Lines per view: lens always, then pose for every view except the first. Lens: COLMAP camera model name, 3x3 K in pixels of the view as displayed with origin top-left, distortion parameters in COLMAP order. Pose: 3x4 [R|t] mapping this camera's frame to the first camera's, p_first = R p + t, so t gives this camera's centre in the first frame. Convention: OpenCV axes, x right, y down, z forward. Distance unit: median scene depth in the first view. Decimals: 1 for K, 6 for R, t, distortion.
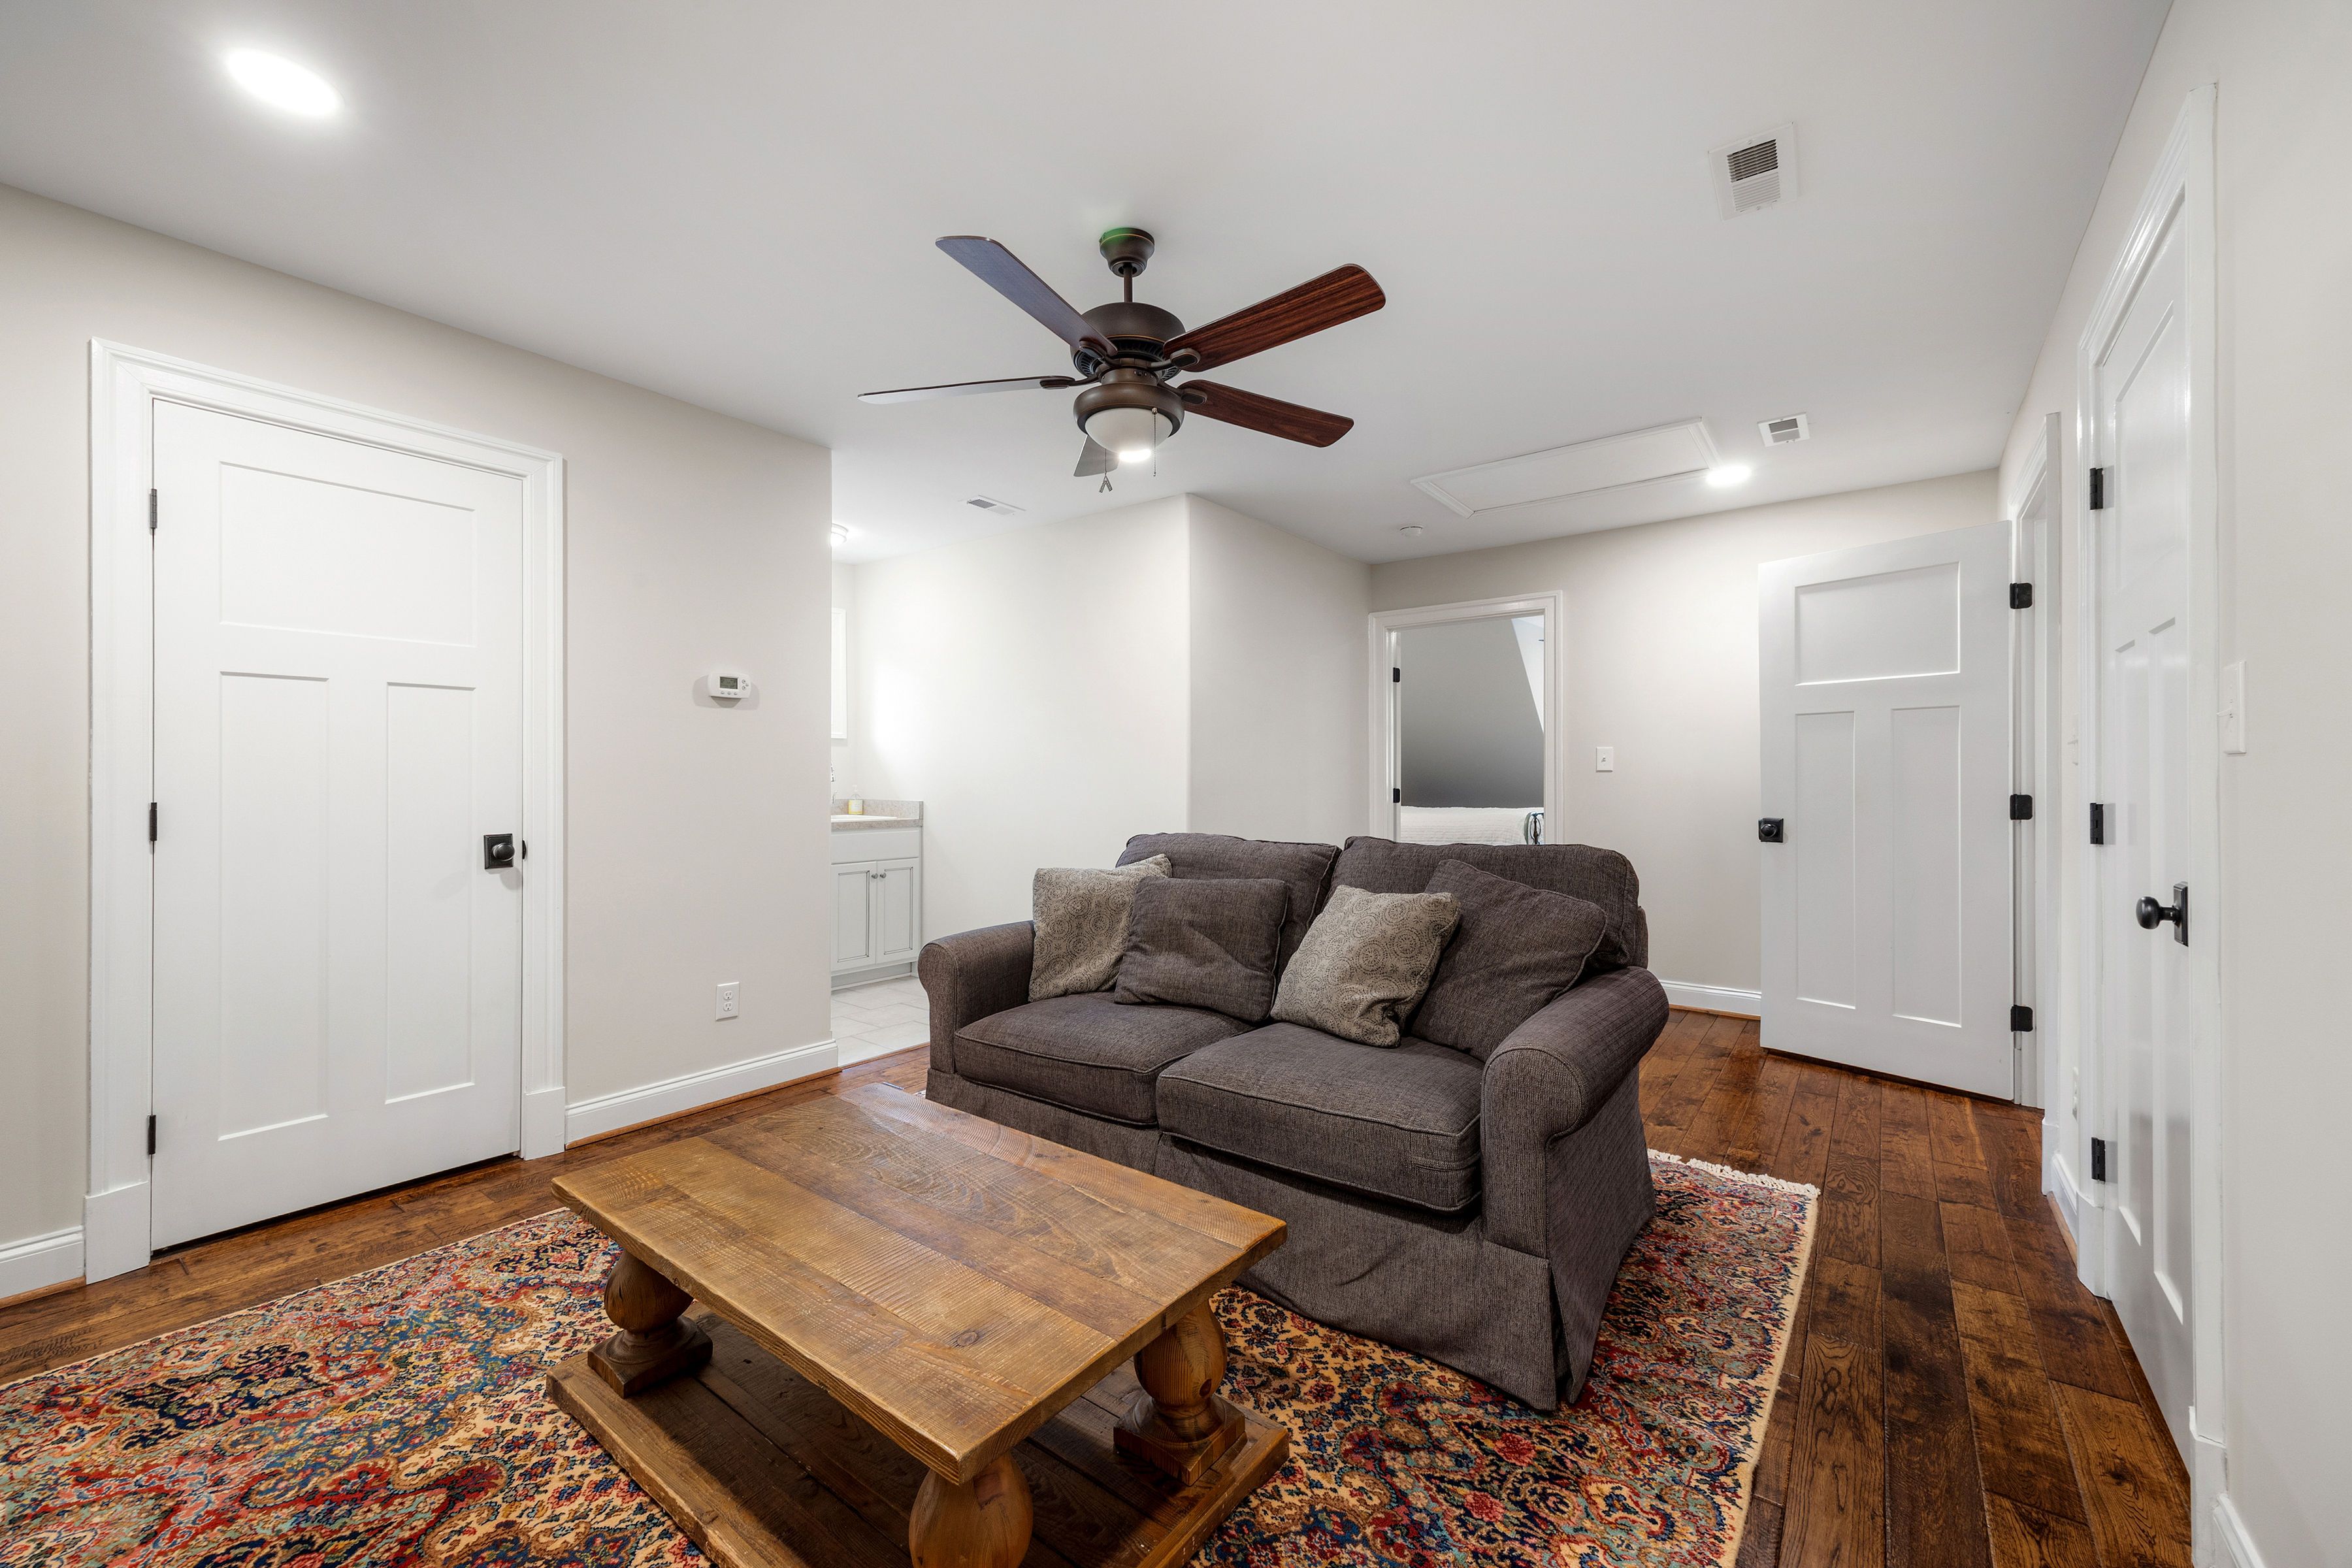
lens RADIAL K [[929.4, 0, 1174.1], [0, 929.4, 781.1], [0, 0, 1]] dist [0.000402, -0.000541]
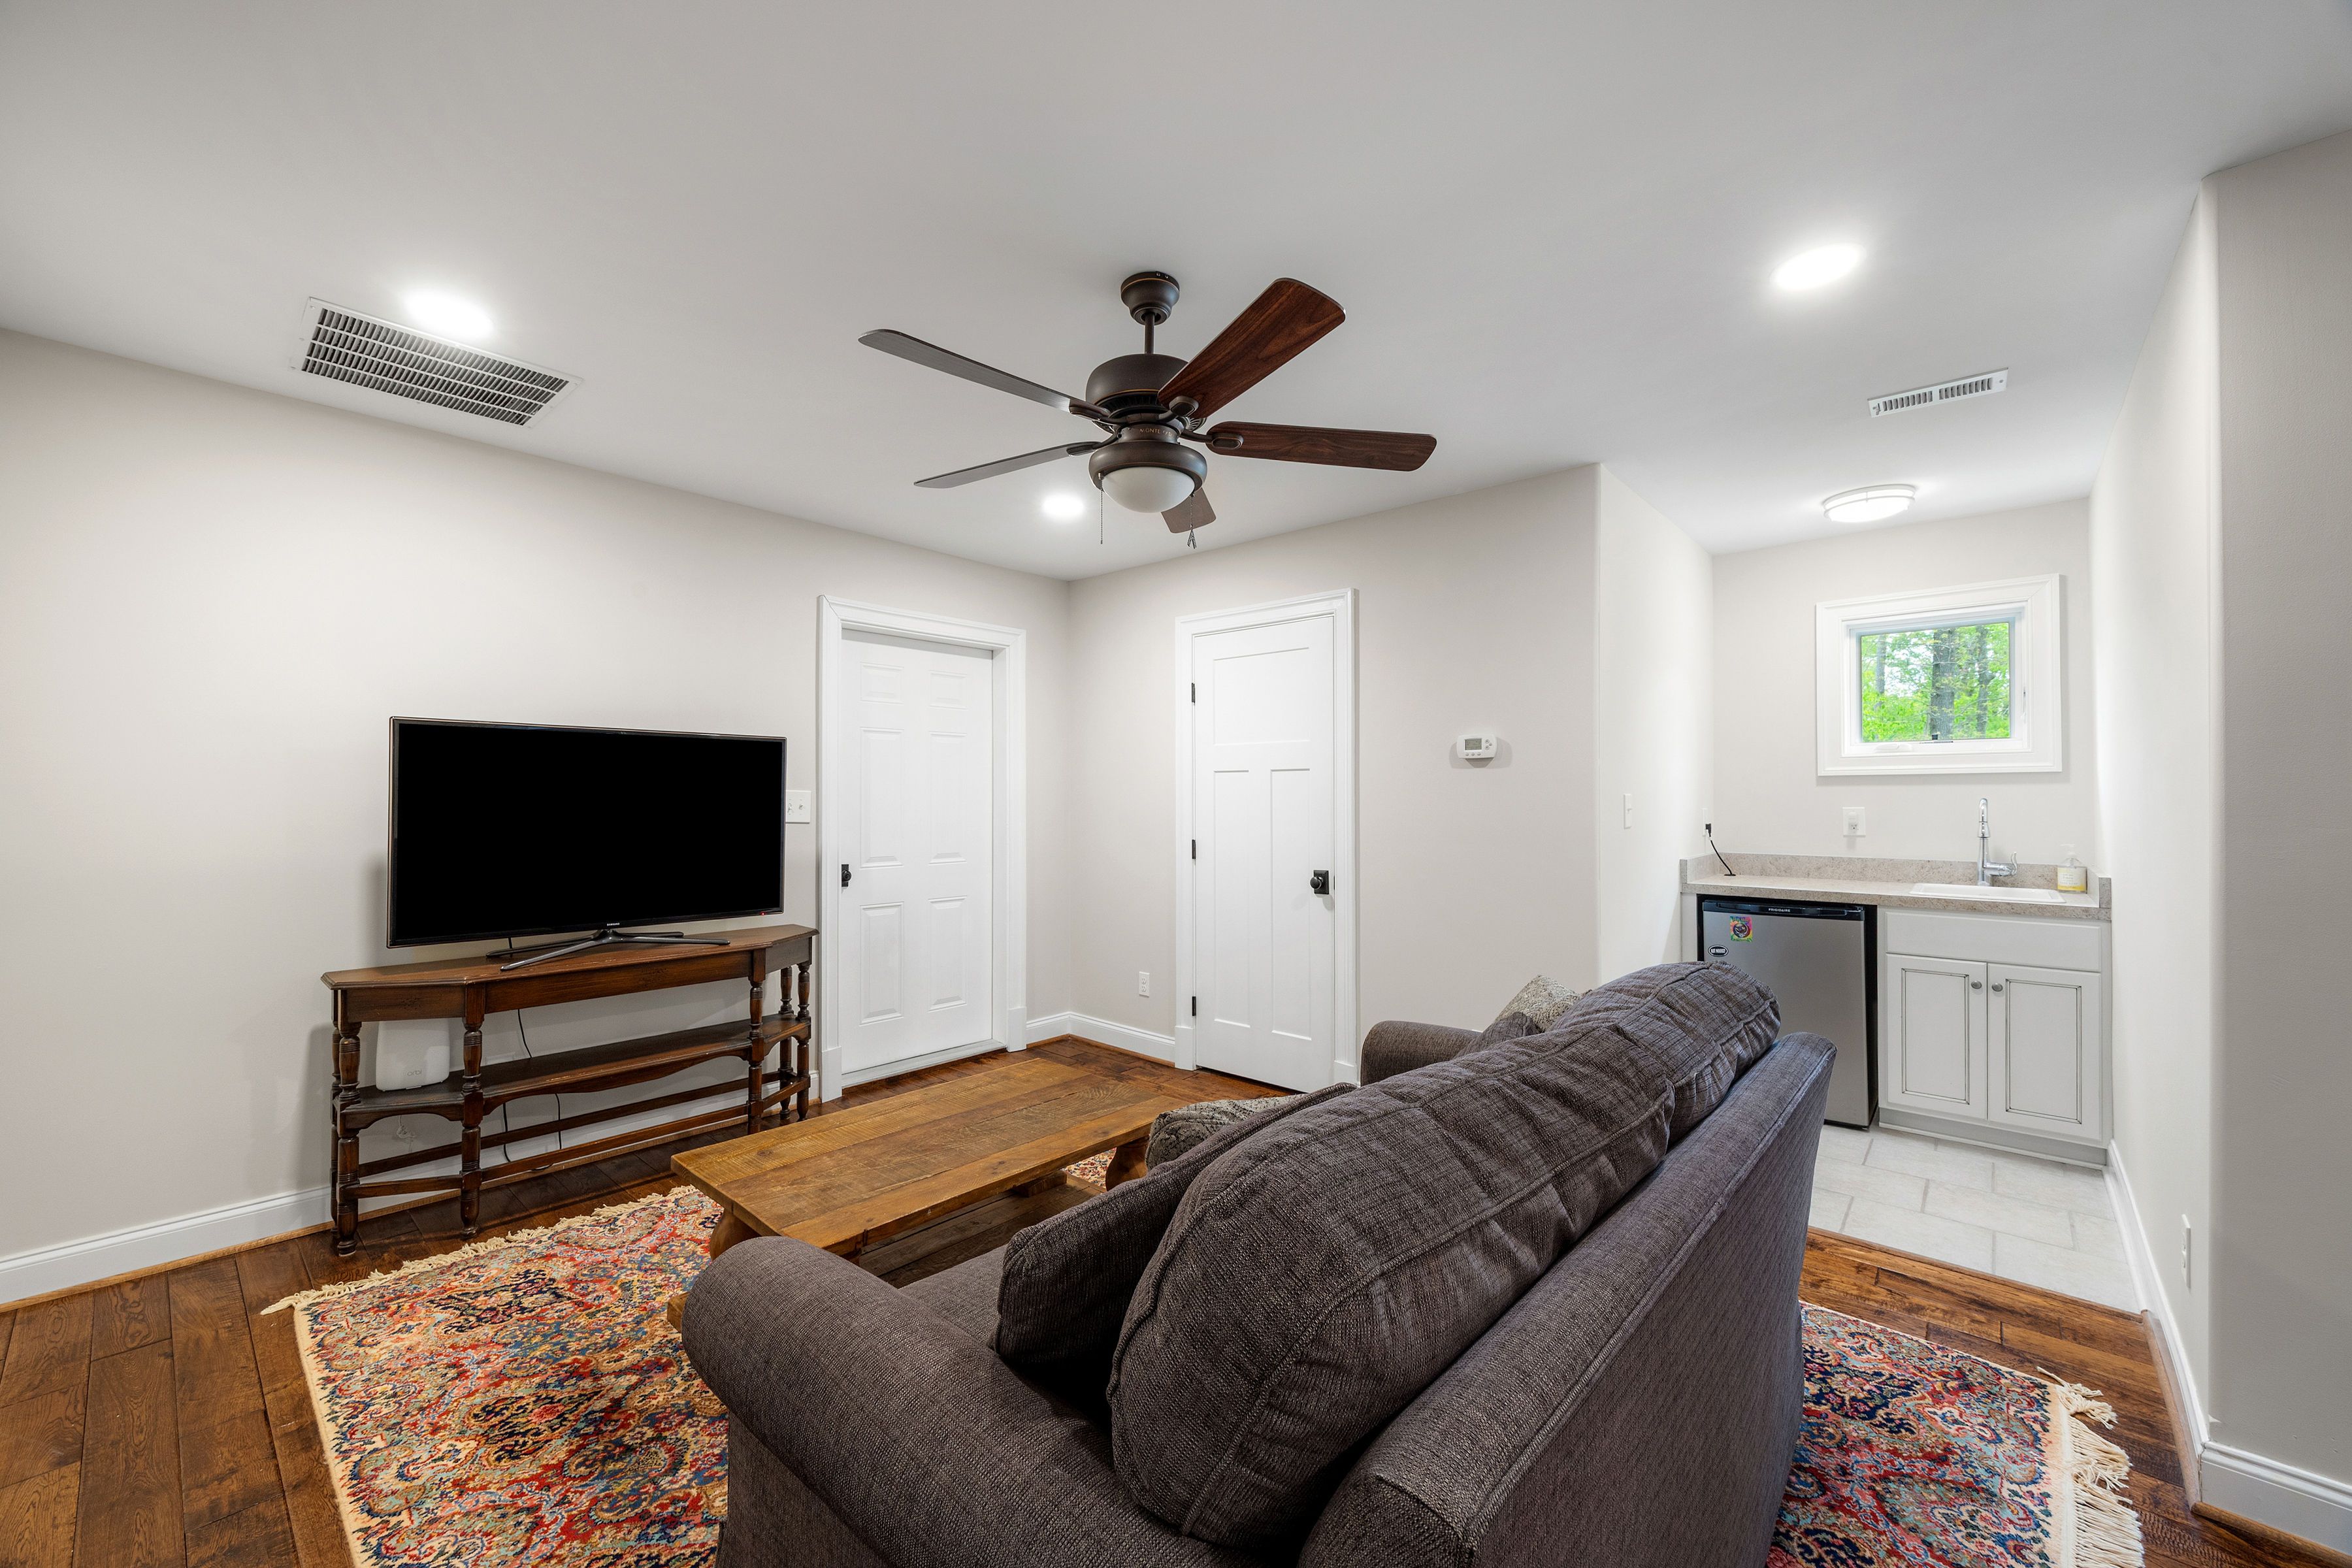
lens RADIAL K [[929.4, 0, 1175.6], [0, 929.4, 786.4], [0, 0, 1]] dist [0.000402, -0.000541]
pose [[-0.072232, -0.012771, -0.997306, 0.983277], [-0.005950, 0.999906, -0.012374, -0.071096], [0.997370, 0.005040, -0.072301, 1.215025]]
